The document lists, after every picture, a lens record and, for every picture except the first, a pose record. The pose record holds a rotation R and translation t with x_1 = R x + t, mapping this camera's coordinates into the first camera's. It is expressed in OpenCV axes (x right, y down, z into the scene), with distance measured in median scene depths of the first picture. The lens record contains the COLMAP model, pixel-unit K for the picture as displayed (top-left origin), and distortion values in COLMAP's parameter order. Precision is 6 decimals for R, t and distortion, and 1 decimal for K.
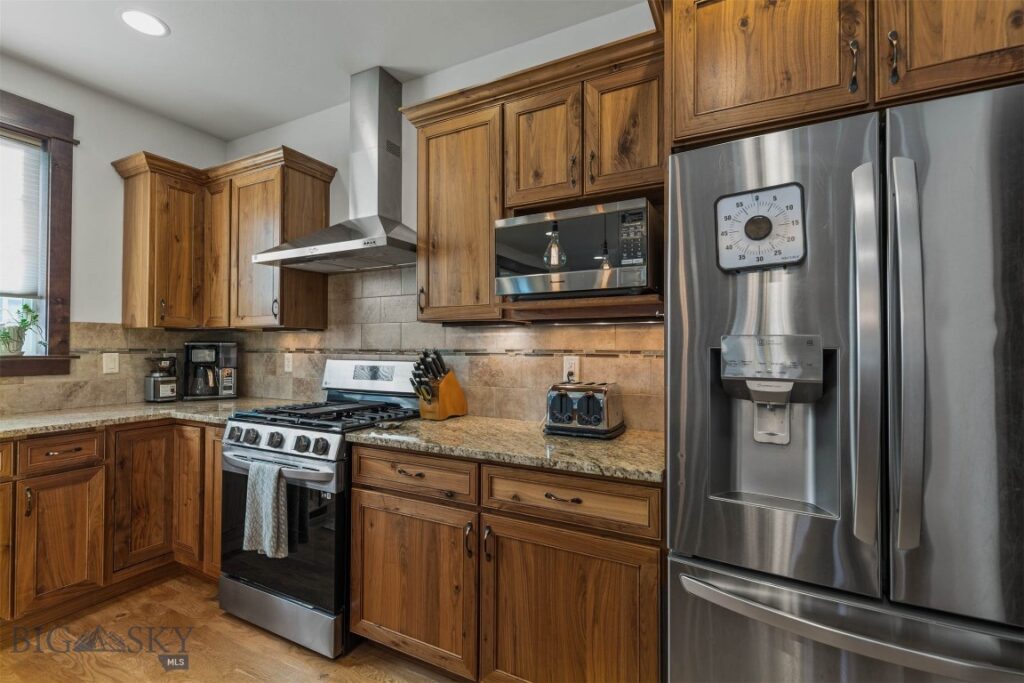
lens RADIAL K [[460.0, 0, 509.8], [0, 460.0, 341.5], [0, 0, 1]] dist [0.007574, -0.001965]
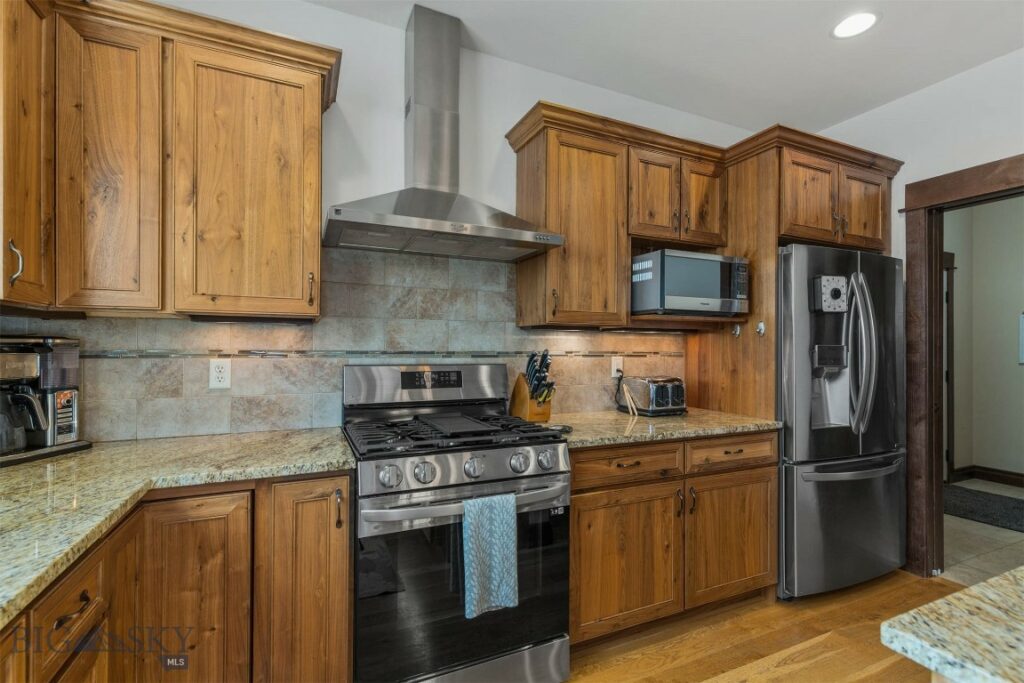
lens RADIAL K [[460.0, 0, 511.2], [0, 460.0, 347.3], [0, 0, 1]] dist [0.007574, -0.001965]
pose [[0.614416, 0.003072, 0.788976, -1.022478], [-0.015274, 0.999851, 0.008002, 0.000699], [-0.788835, -0.016968, 0.614371, 0.445376]]
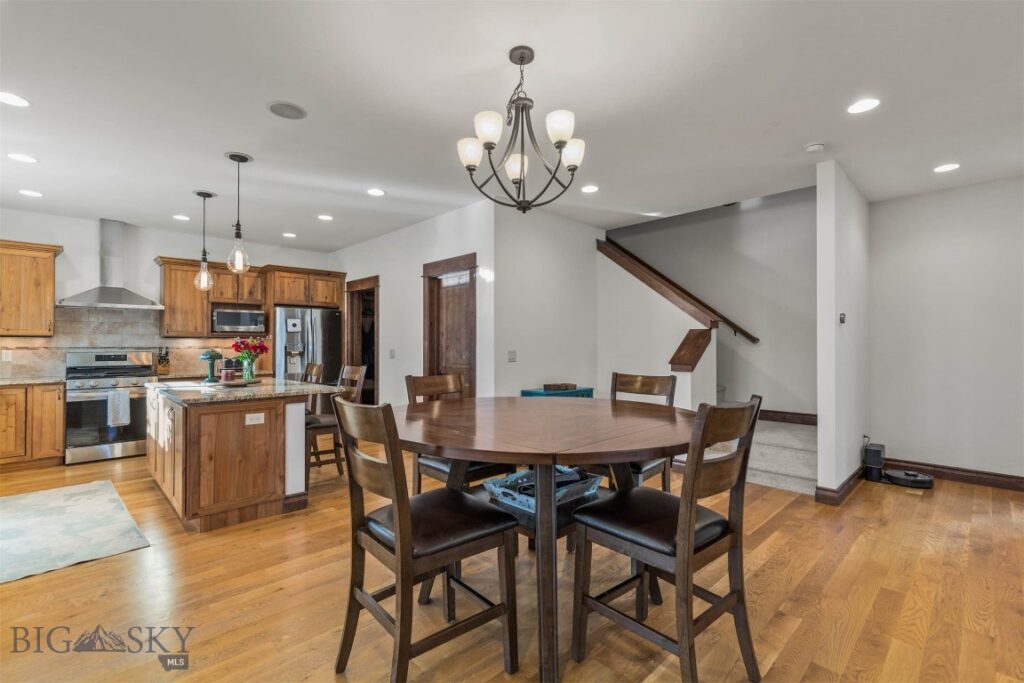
lens RADIAL K [[460.0, 0, 517.1], [0, 460.0, 339.4], [0, 0, 1]] dist [0.007574, -0.001965]
pose [[0.307201, 0.007213, 0.951617, -2.113226], [-0.011715, 0.999924, -0.003798, -0.039419], [-0.951573, -0.009981, 0.307262, -1.772106]]
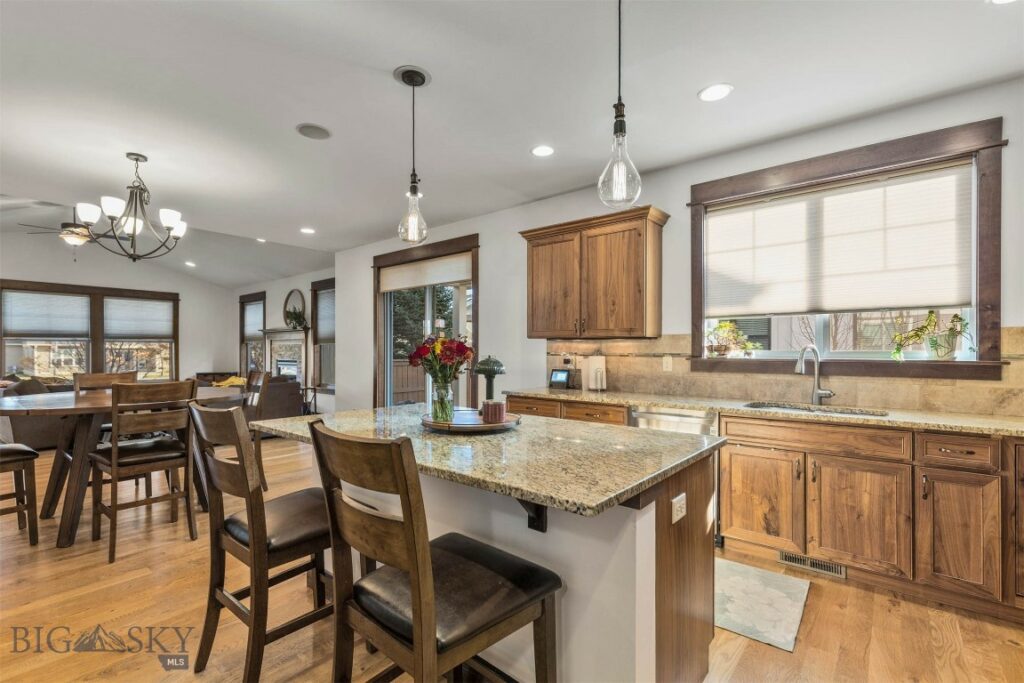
lens RADIAL K [[460.0, 0, 510.5], [0, 460.0, 350.3], [0, 0, 1]] dist [0.007574, -0.001965]
pose [[-0.204235, -0.001982, -0.978920, 0.279830], [0.011573, 0.999923, -0.004439, -0.001317], [0.978854, -0.012236, -0.204196, 0.211191]]
